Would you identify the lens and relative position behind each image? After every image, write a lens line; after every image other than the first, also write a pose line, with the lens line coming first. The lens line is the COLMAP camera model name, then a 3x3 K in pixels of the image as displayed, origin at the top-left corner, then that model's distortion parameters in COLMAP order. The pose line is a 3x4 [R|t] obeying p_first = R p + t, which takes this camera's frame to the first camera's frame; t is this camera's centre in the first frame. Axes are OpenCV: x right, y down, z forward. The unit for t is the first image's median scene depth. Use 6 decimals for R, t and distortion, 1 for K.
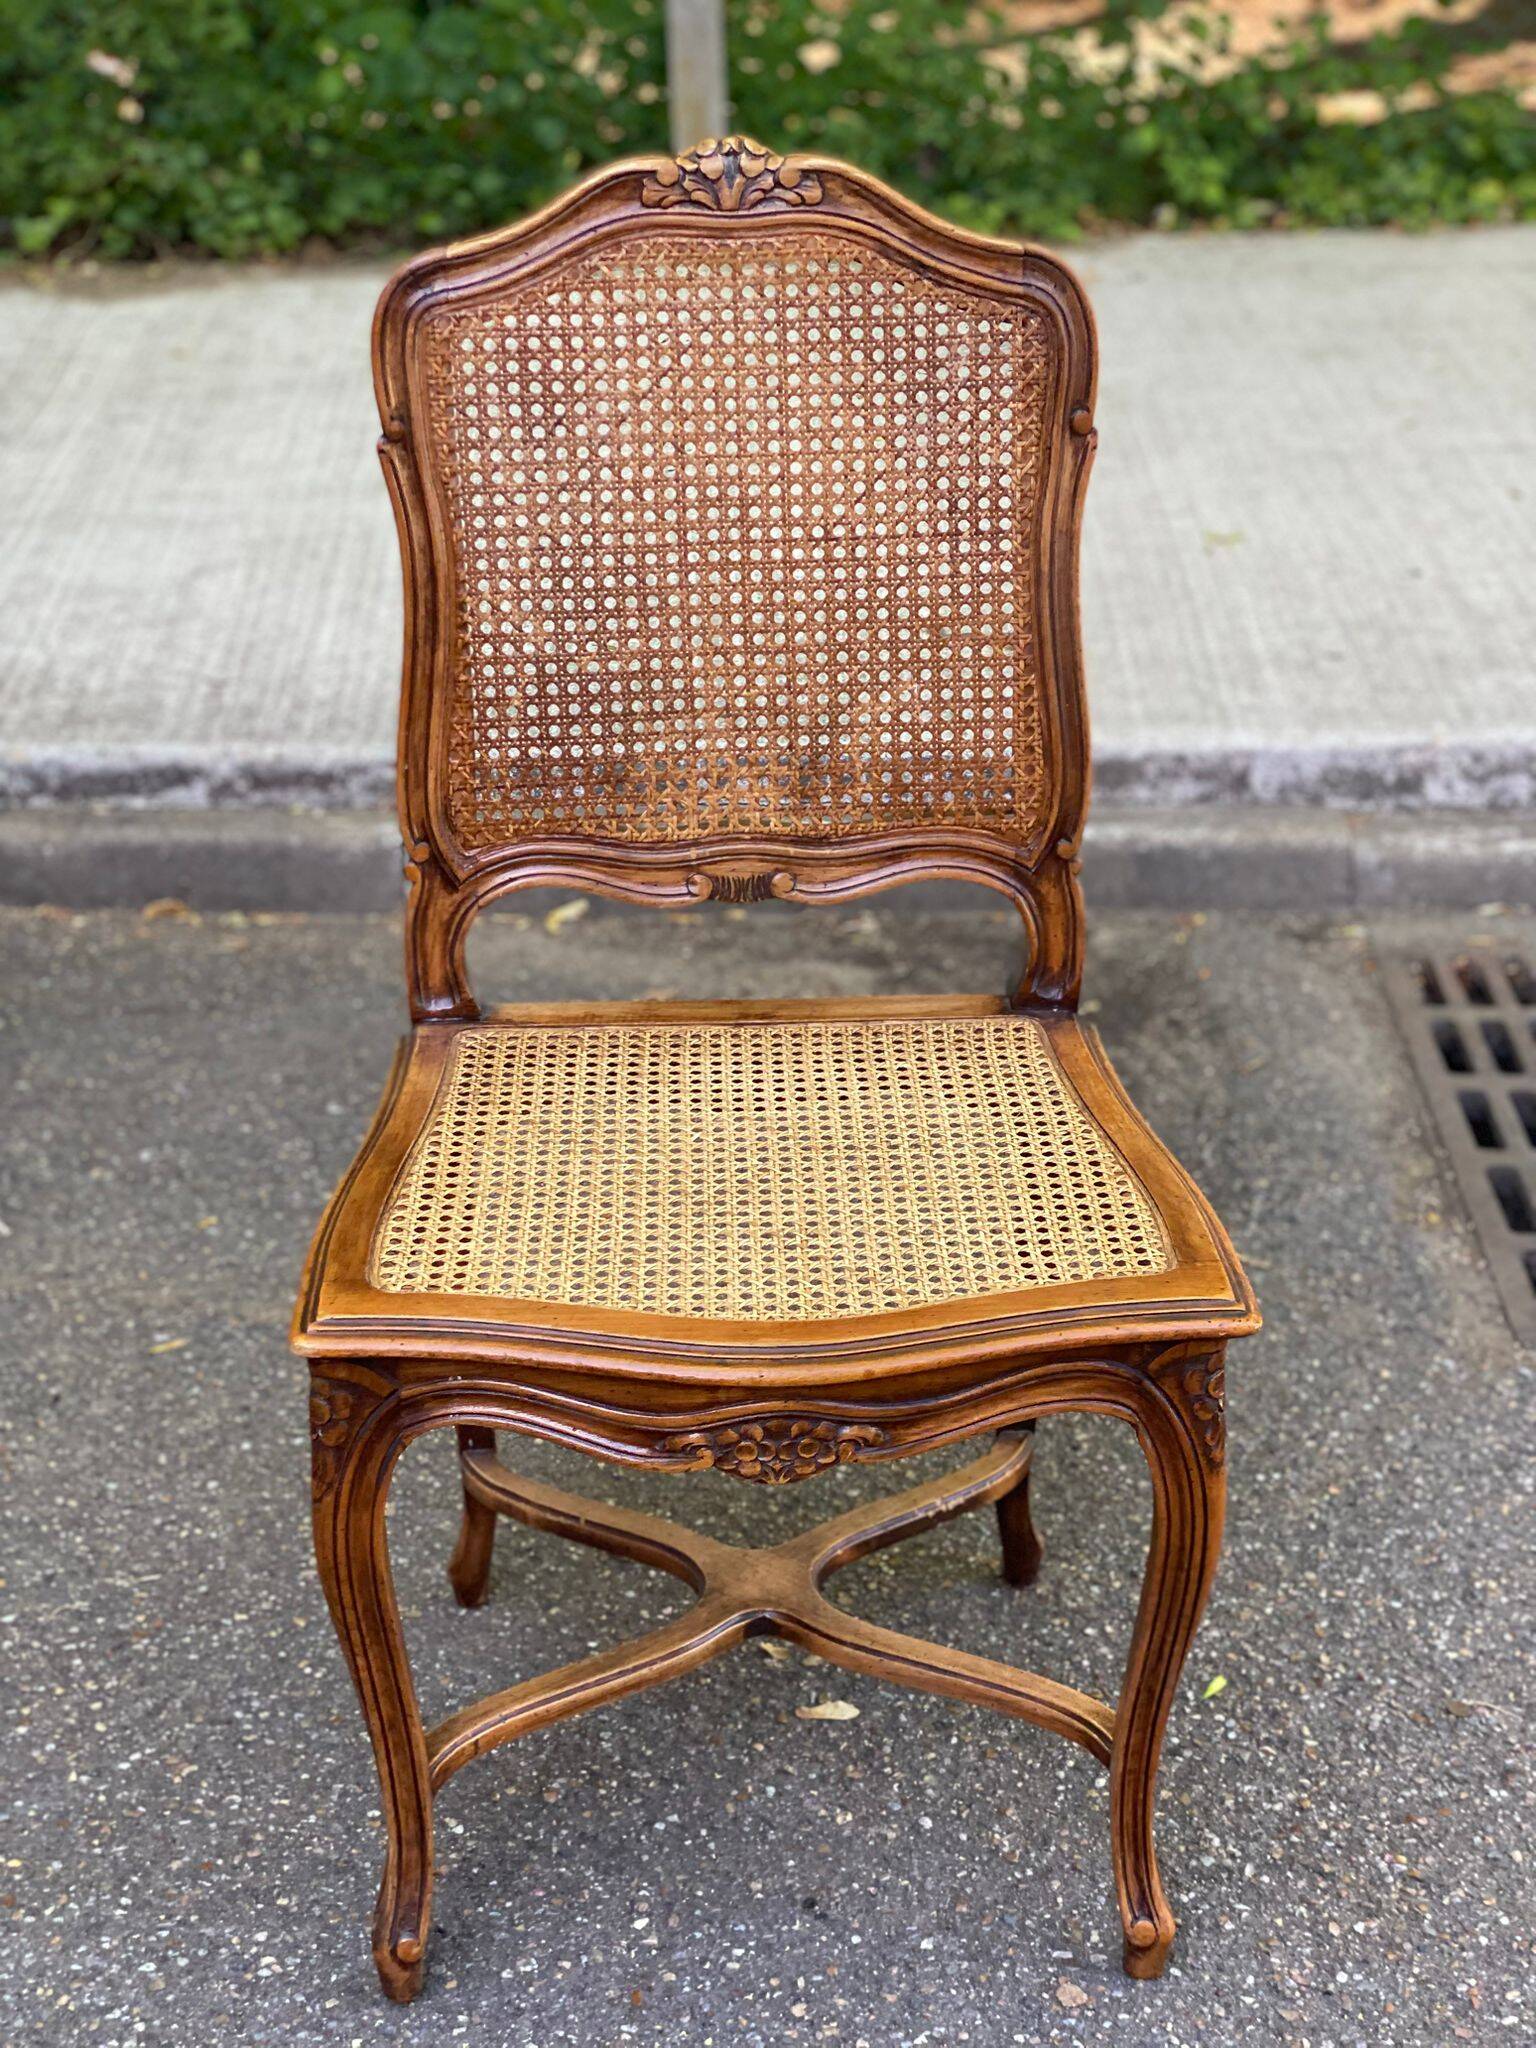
lens RADIAL K [[3083.5, 0, 812.1], [0, 3083.5, 1010.9], [0, 0, 1]] dist [0.124361, 0.000000]
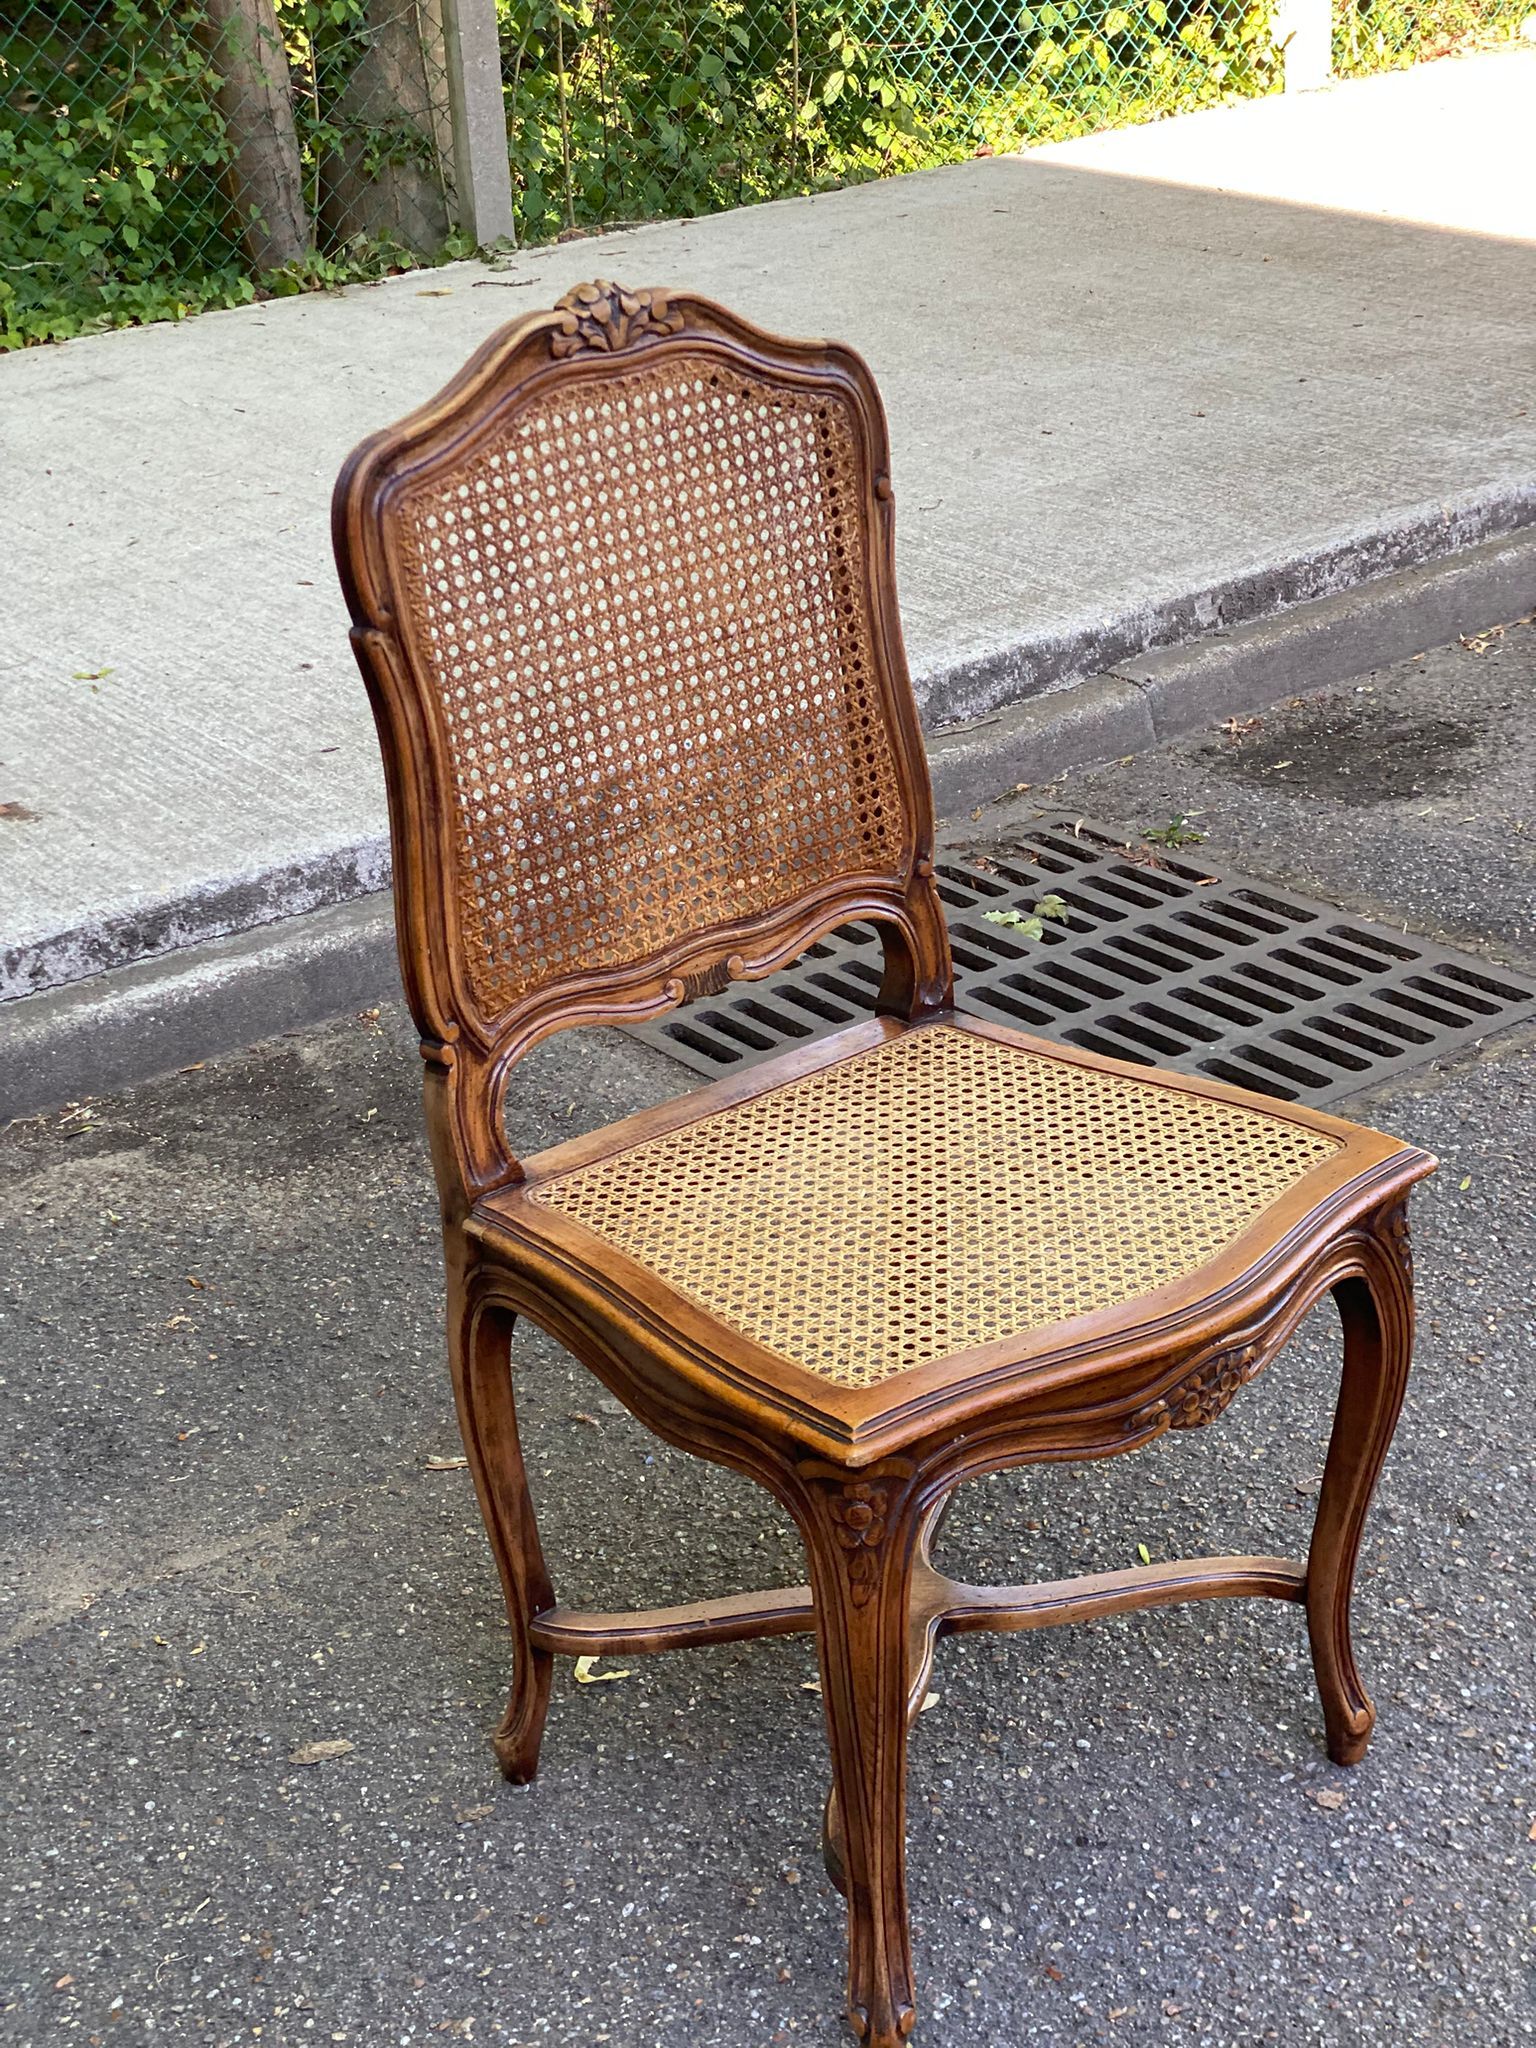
lens RADIAL K [[3083.5, 0, 817.4], [0, 3083.5, 1033.6], [0, 0, 1]] dist [0.124361, 0.000000]
pose [[0.774059, -0.282703, 0.566490, -0.619766], [0.298793, 0.951977, 0.066802, -0.085074], [-0.558171, 0.117555, 0.821356, 0.123865]]
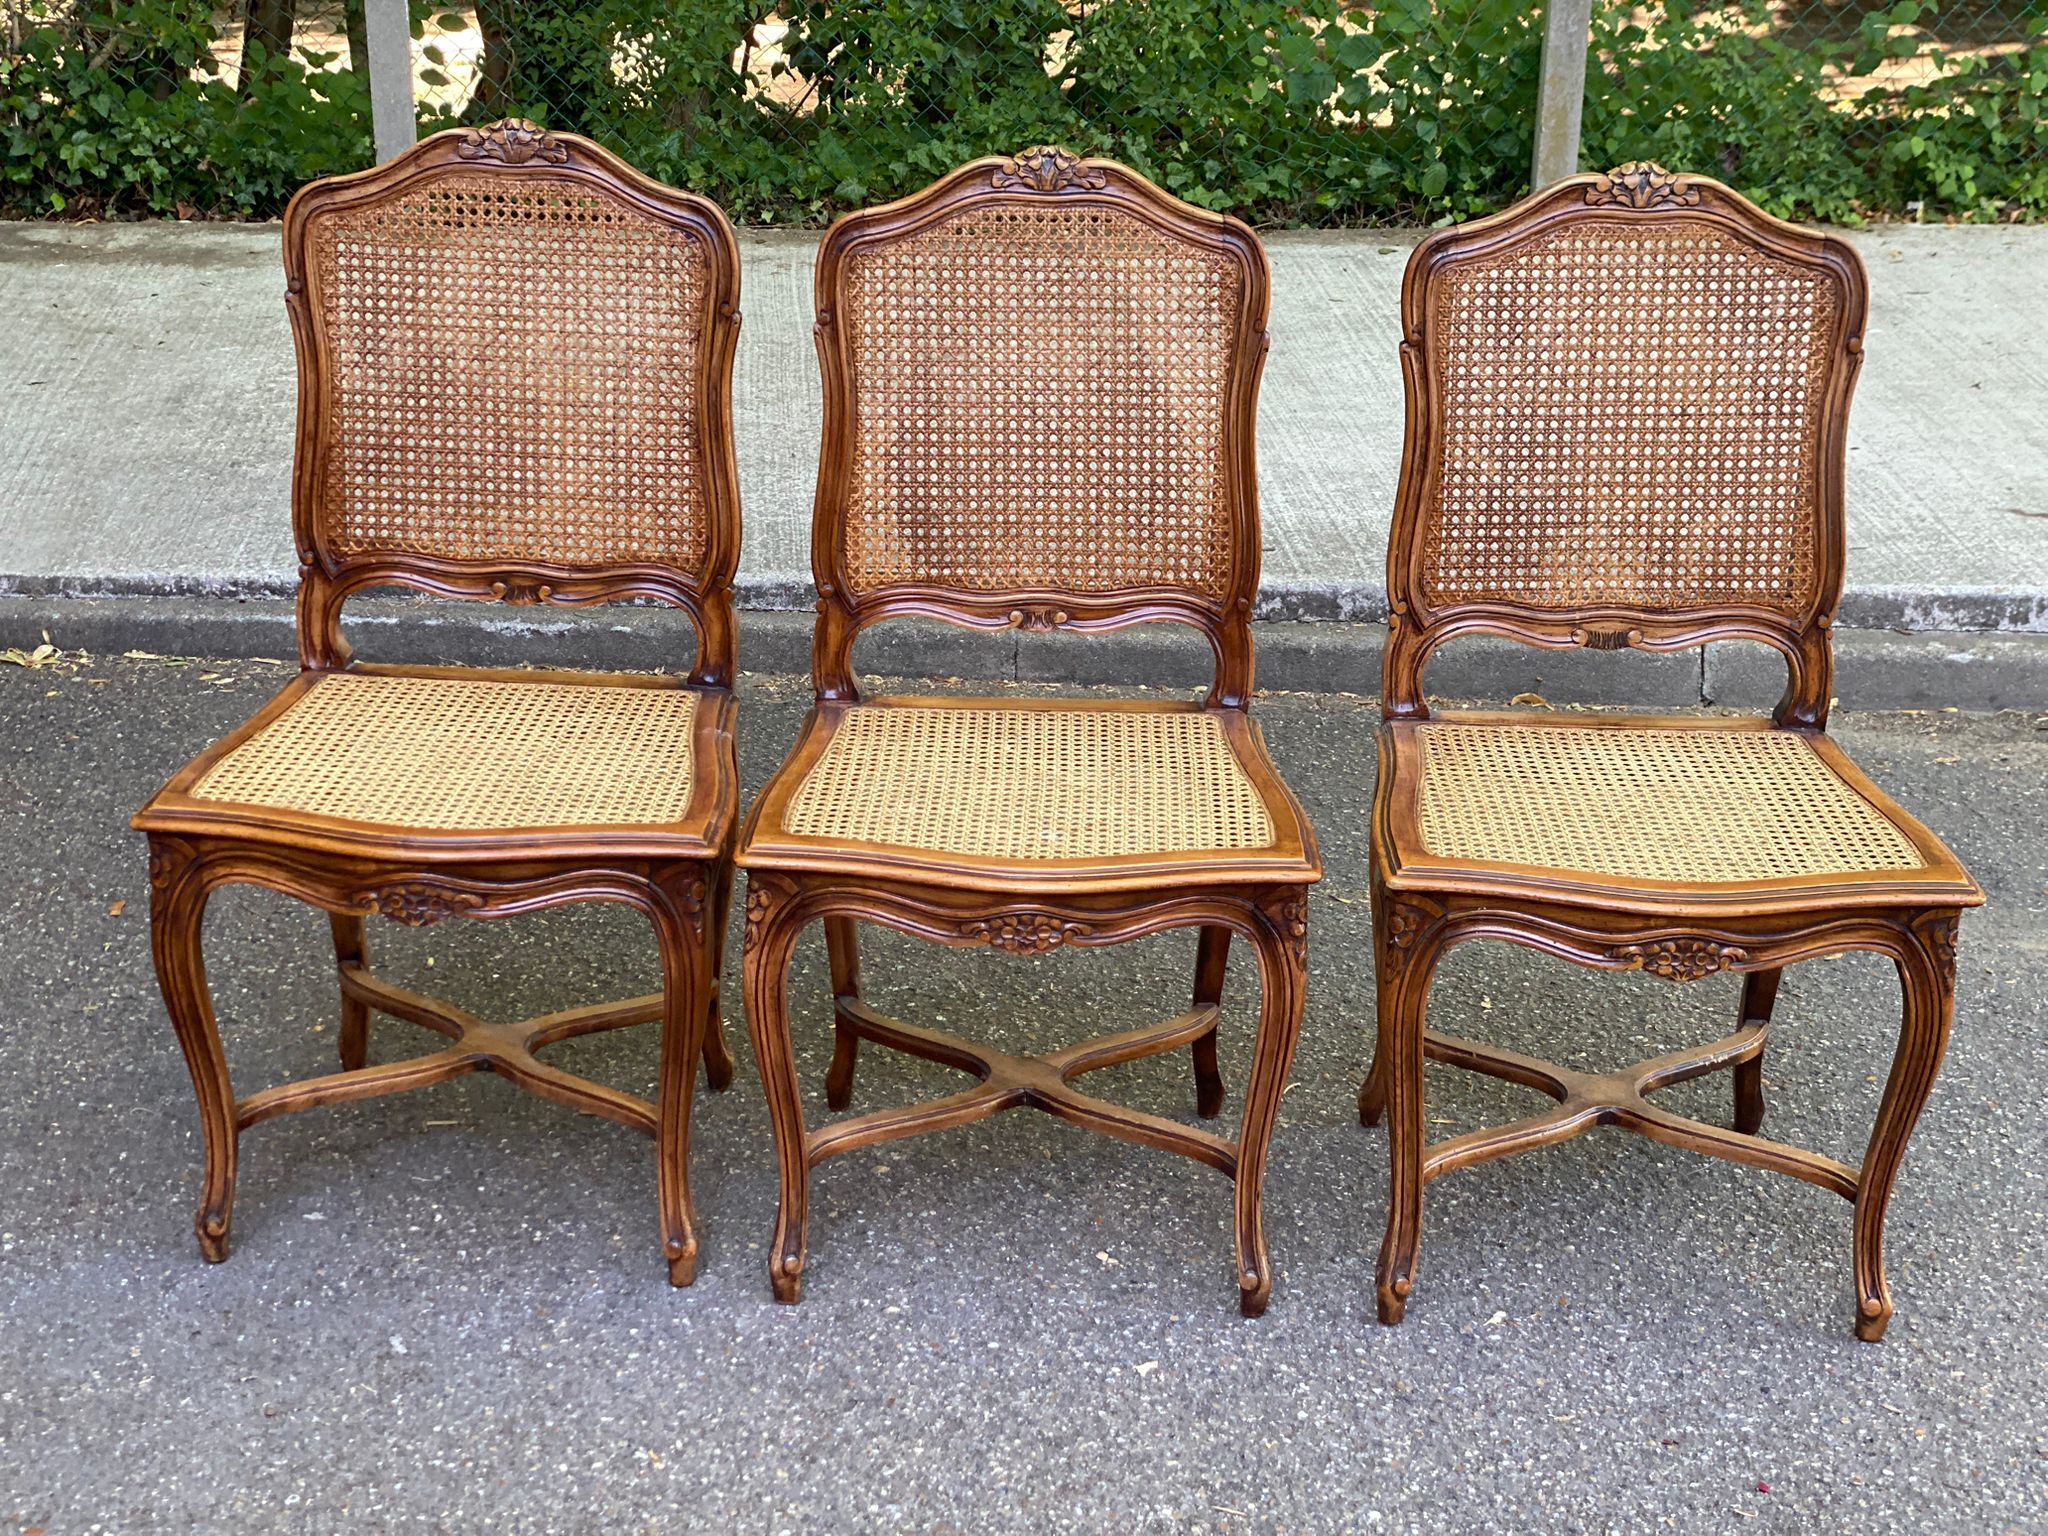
lens RADIAL K [[3083.5, 0, 1016.9], [0, 3083.5, 776.3], [0, 0, 1]] dist [0.124361, 0.000000]
pose [[0.997858, 0.041080, -0.050917, -0.245597], [-0.043490, 0.997940, -0.047155, 0.118990], [0.048875, 0.049269, 0.997589, -0.575870]]
